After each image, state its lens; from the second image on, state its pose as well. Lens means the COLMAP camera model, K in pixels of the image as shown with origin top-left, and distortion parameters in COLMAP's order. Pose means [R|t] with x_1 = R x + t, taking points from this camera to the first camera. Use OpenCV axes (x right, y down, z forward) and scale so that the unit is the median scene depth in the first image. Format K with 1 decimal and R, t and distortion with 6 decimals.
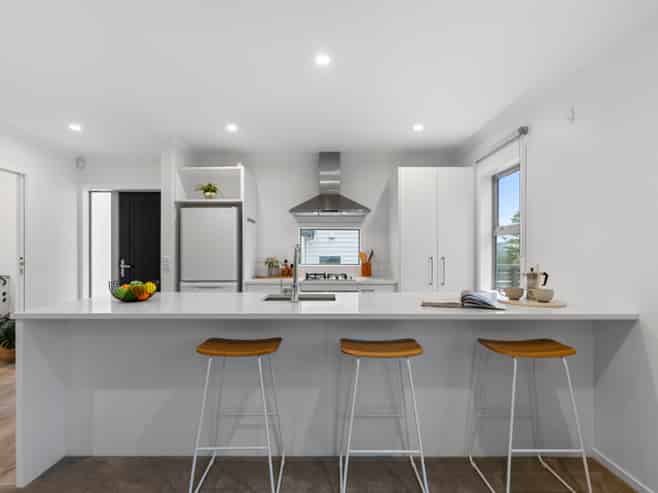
lens RADIAL K [[356.4, 0, 328.0], [0, 356.4, 251.3], [0, 0, 1]] dist [-0.001294, -0.000233]
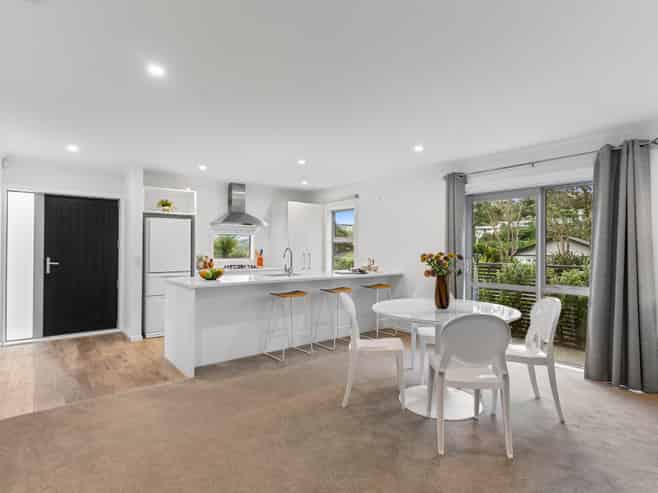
lens RADIAL K [[356.4, 0, 327.6], [0, 356.4, 246.0], [0, 0, 1]] dist [-0.001294, -0.000233]
pose [[0.775053, 0.008247, 0.631842, -0.707904], [-0.007353, 0.999965, -0.004031, -0.014931], [-0.631853, -0.001522, 0.775087, -0.428694]]
